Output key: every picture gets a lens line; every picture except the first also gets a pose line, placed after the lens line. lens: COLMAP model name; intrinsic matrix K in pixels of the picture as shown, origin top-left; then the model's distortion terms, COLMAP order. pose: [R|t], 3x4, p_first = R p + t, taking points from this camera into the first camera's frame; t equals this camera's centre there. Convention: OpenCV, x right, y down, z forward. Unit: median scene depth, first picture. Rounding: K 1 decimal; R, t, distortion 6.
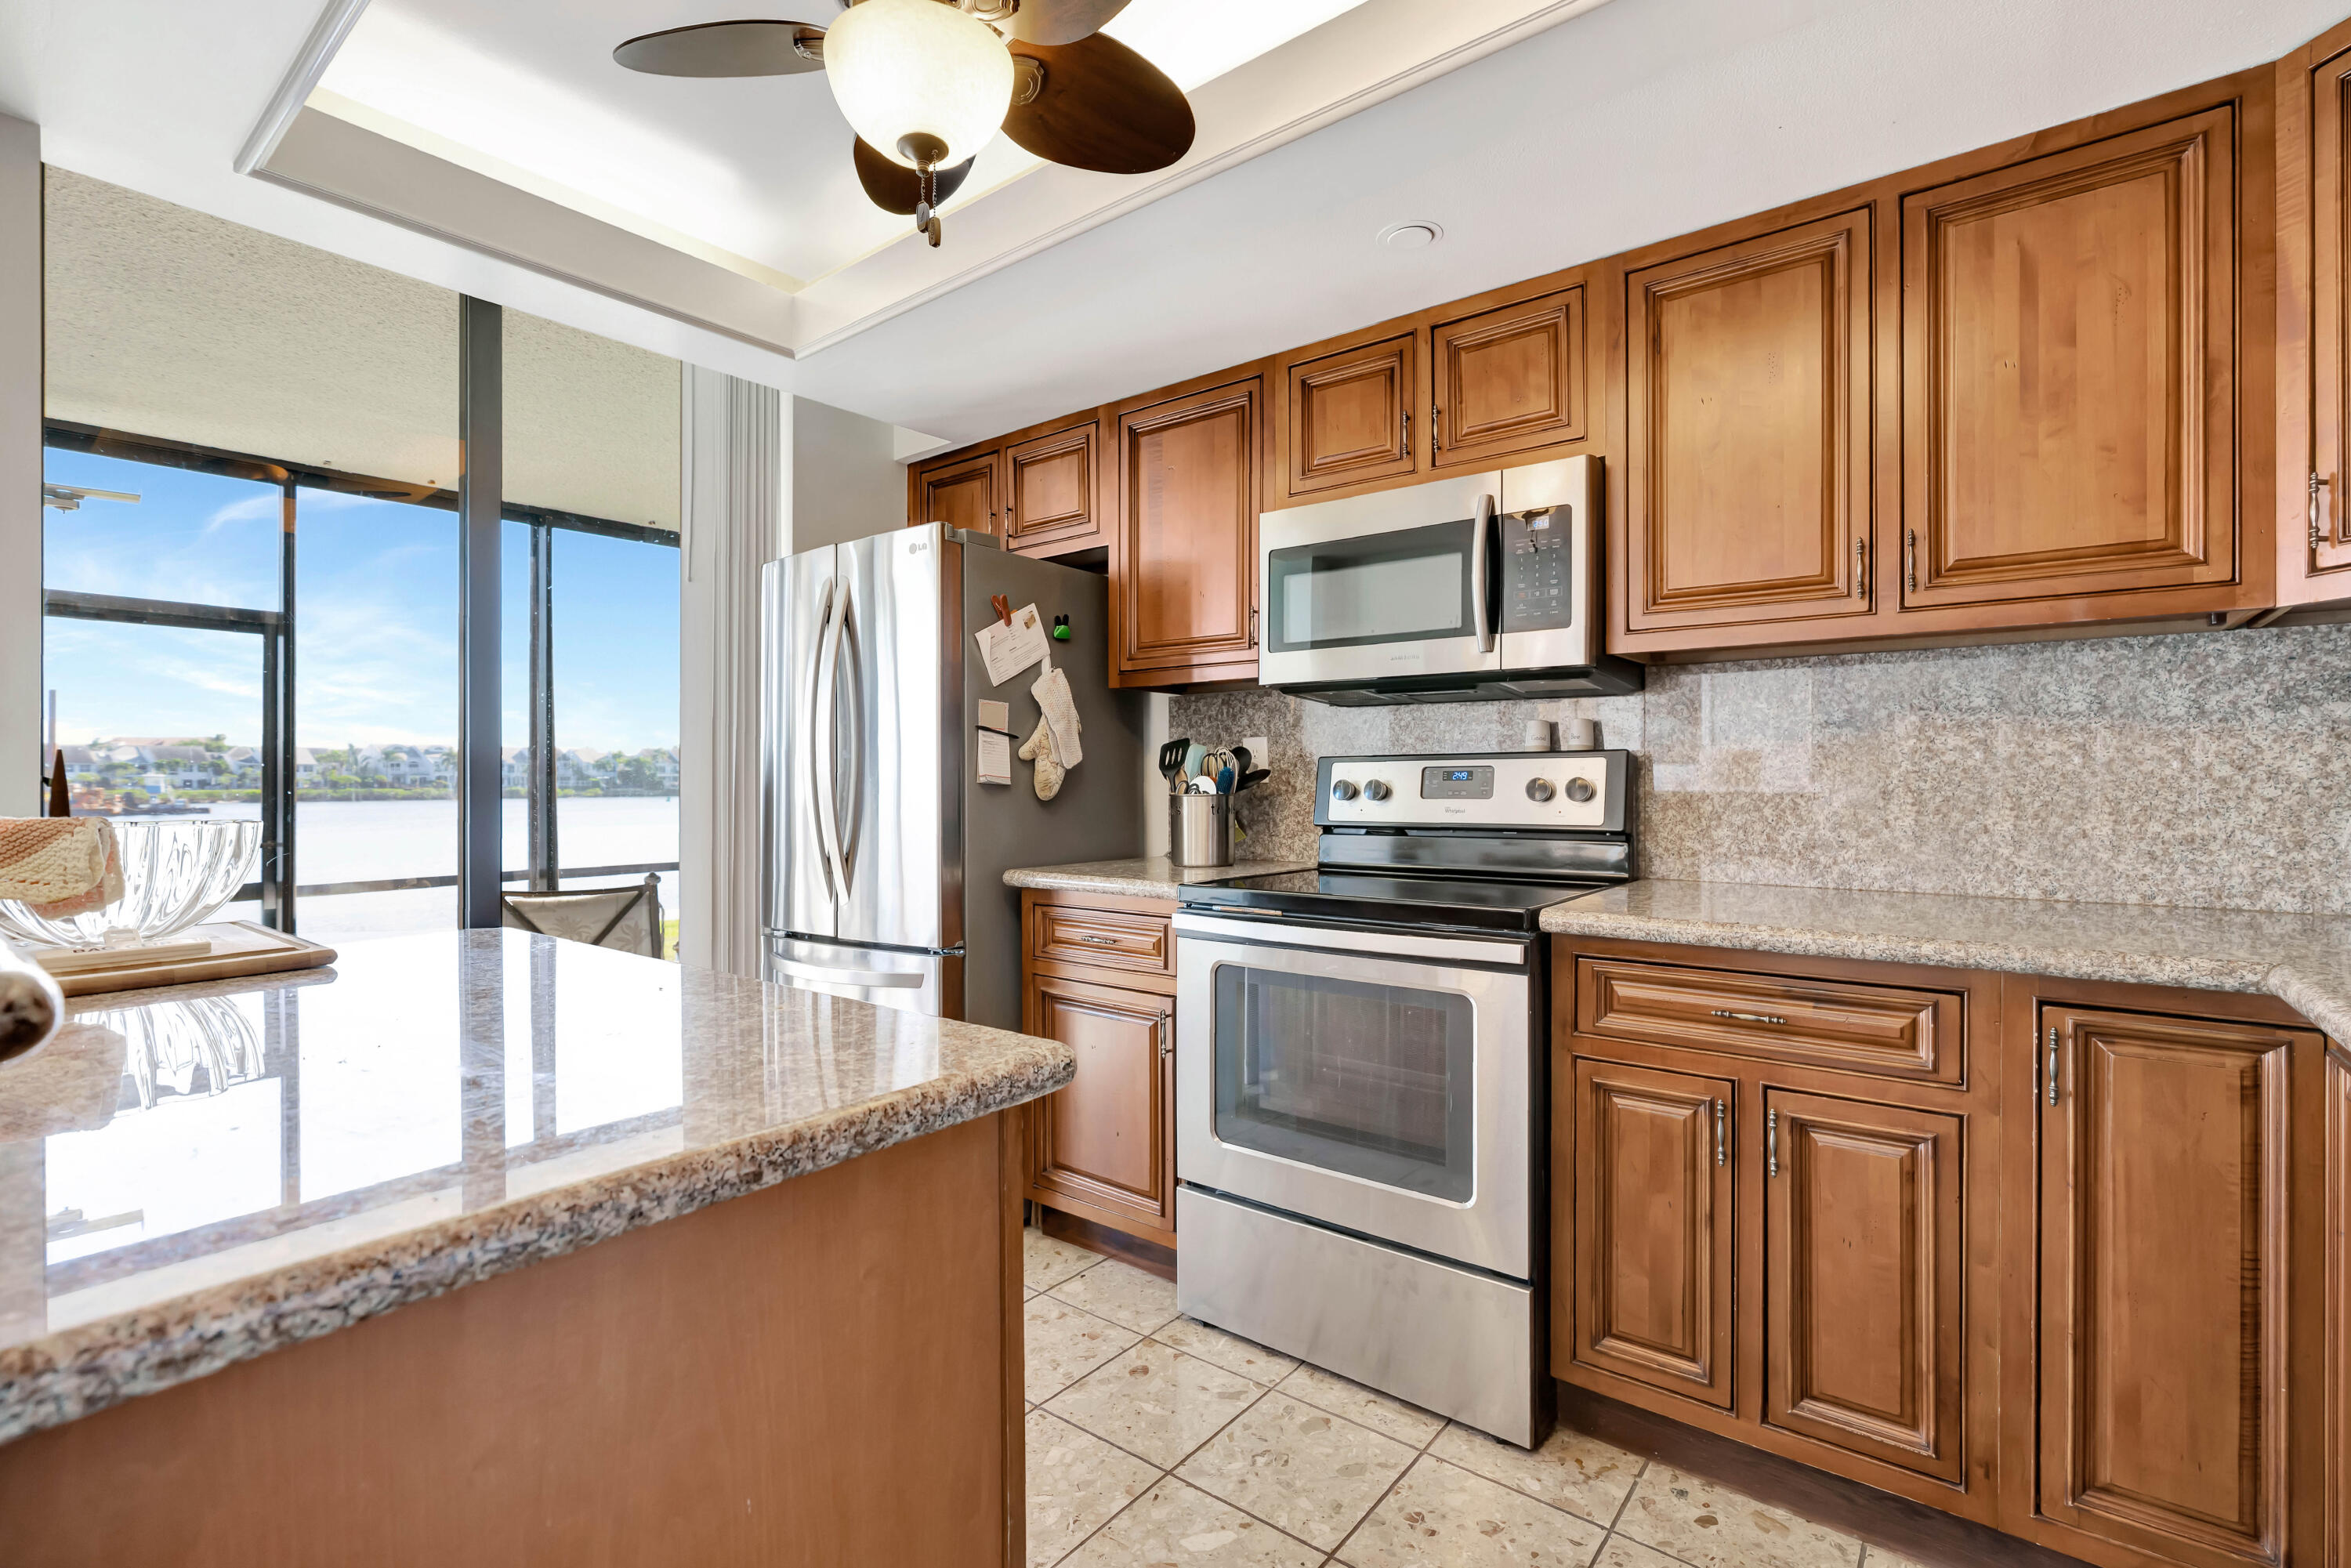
lens RADIAL K [[1080.4, 0, 1177.1], [0, 1080.4, 782.3], [0, 0, 1]] dist [-0.012350, 0.005637]
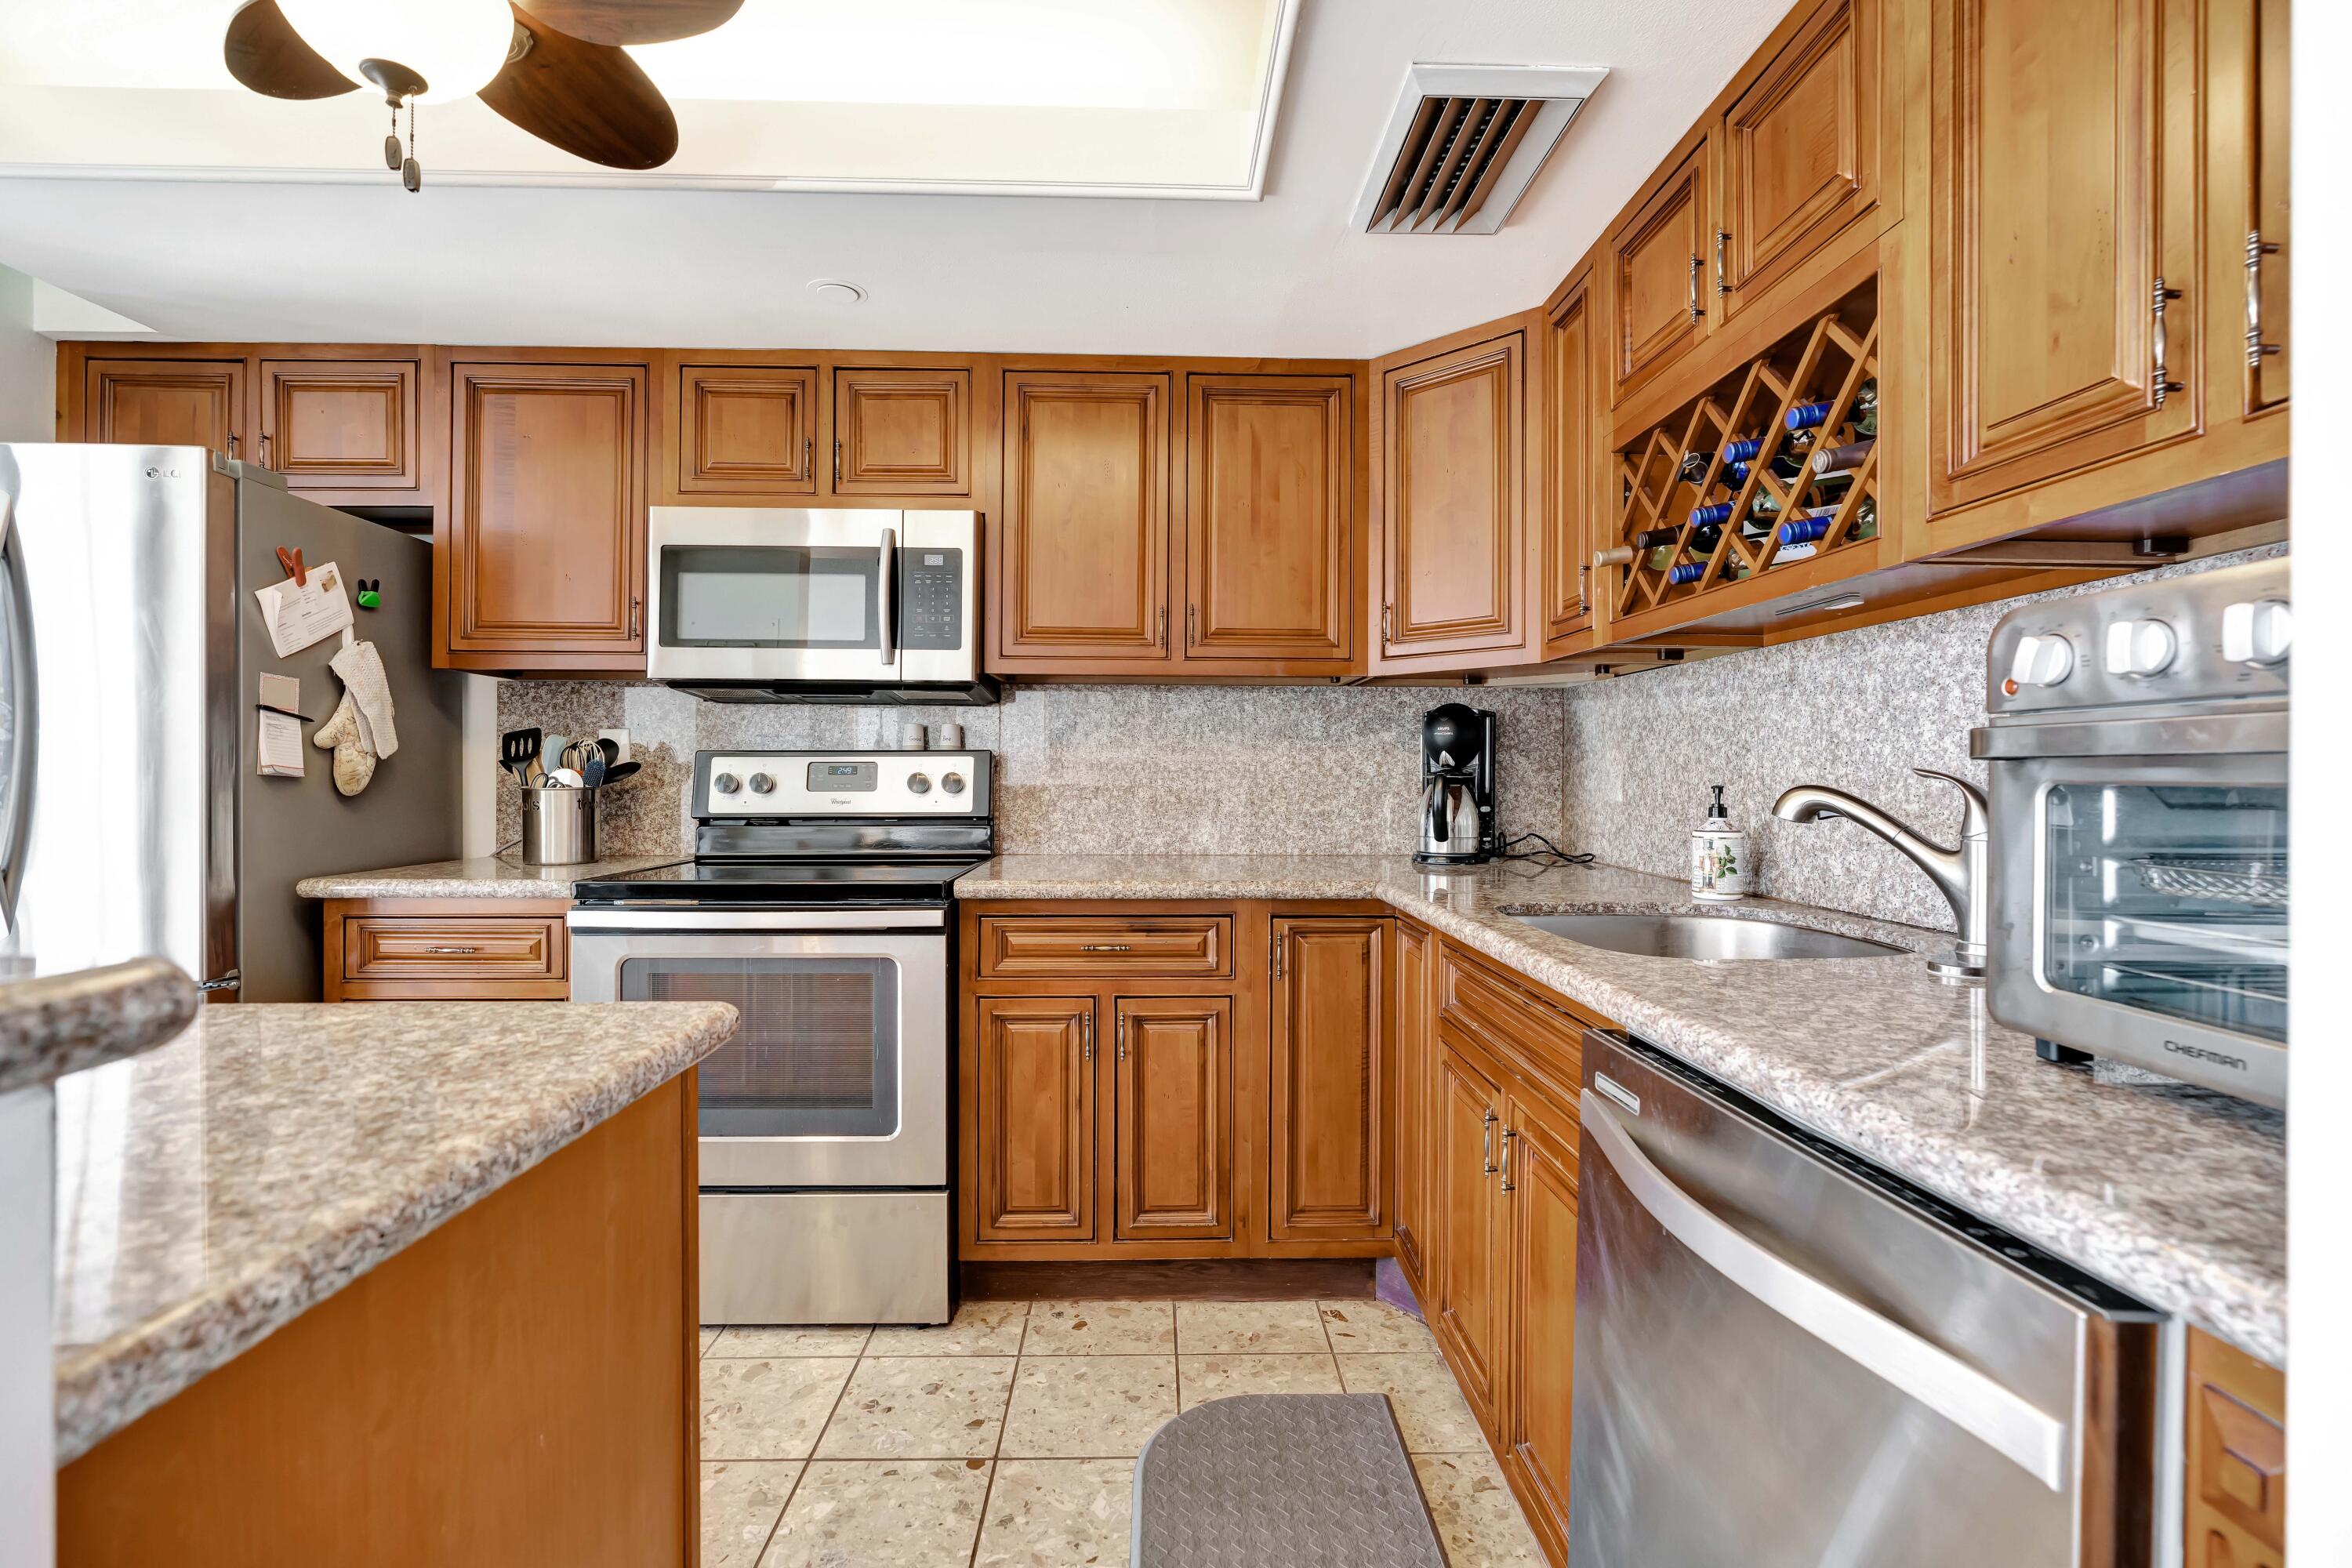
lens RADIAL K [[1080.9, 0, 1182.9], [0, 1080.9, 778.7], [0, 0, 1]] dist [-0.012350, 0.005637]
pose [[0.763593, 0.002851, 0.645691, -0.174800], [-0.003798, 0.999993, 0.000075, 0.000788], [-0.645686, -0.002509, 0.763599, -0.070667]]
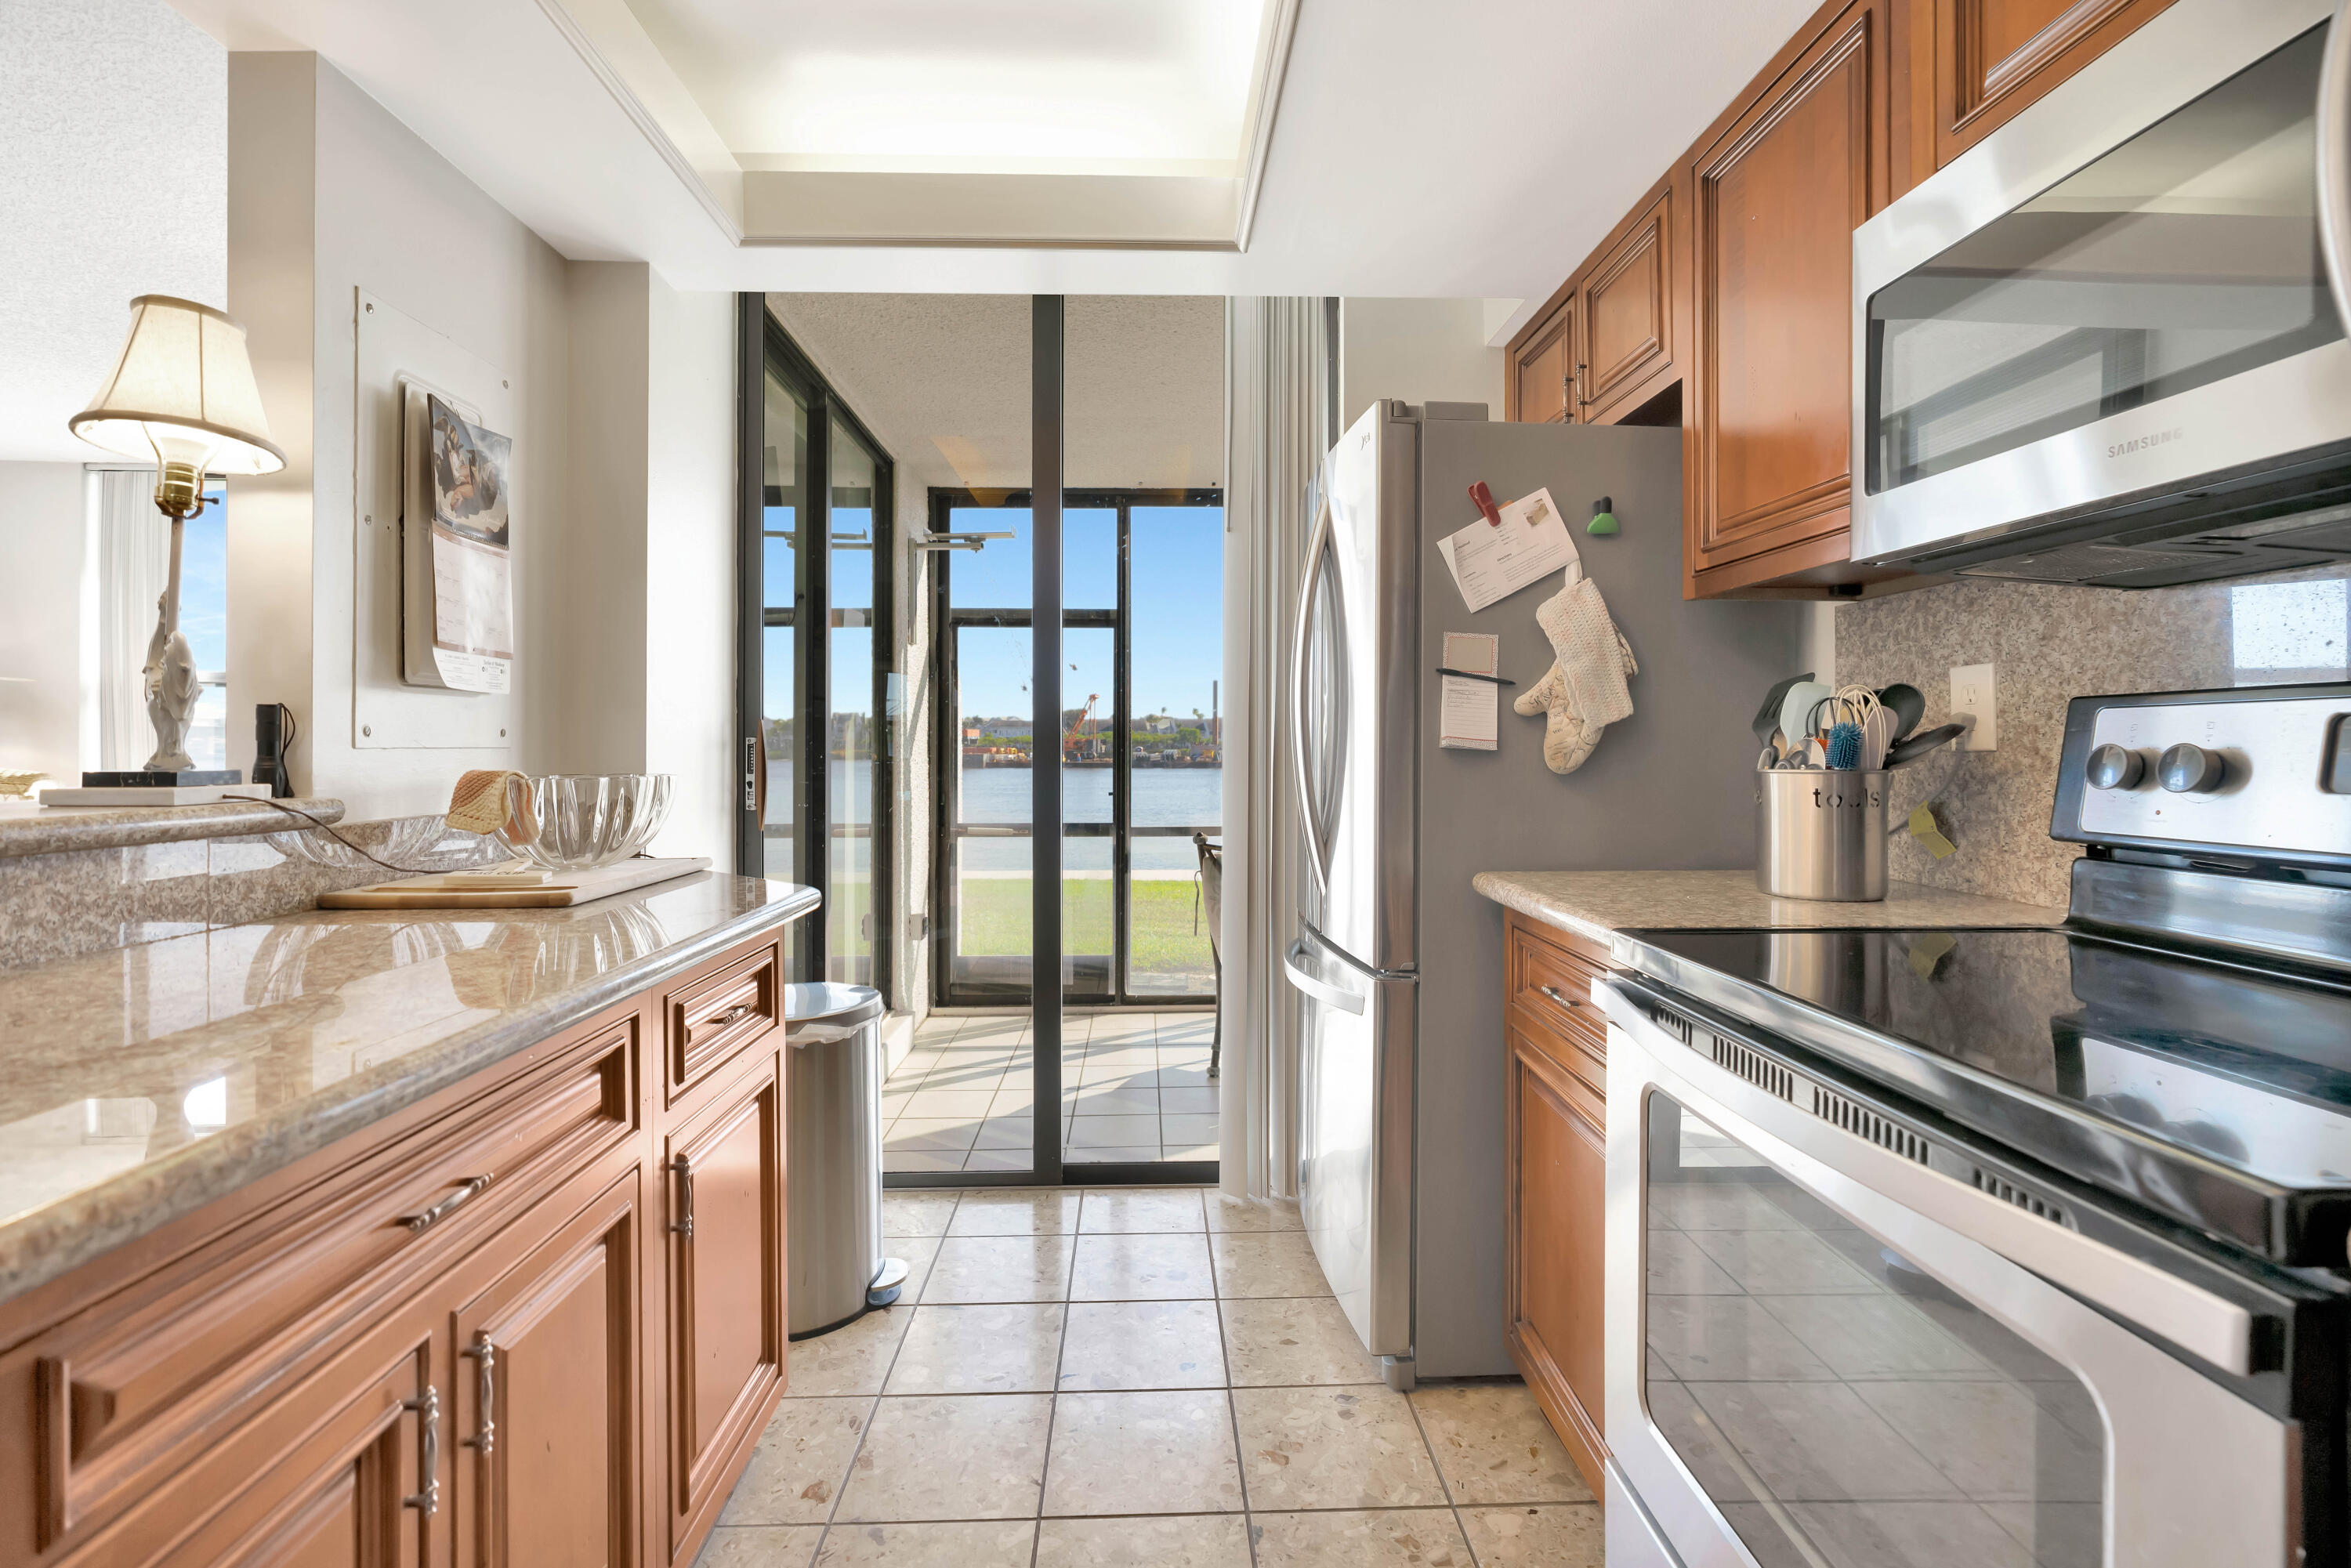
lens RADIAL K [[1080.4, 0, 1103.8], [0, 1080.4, 744.0], [0, 0, 1]] dist [-0.012350, 0.005637]
pose [[0.643514, 0.002041, -0.765431, 0.221098], [-0.004611, 0.999989, -0.001210, -0.000293], [0.765420, 0.004308, 0.643516, 0.358481]]
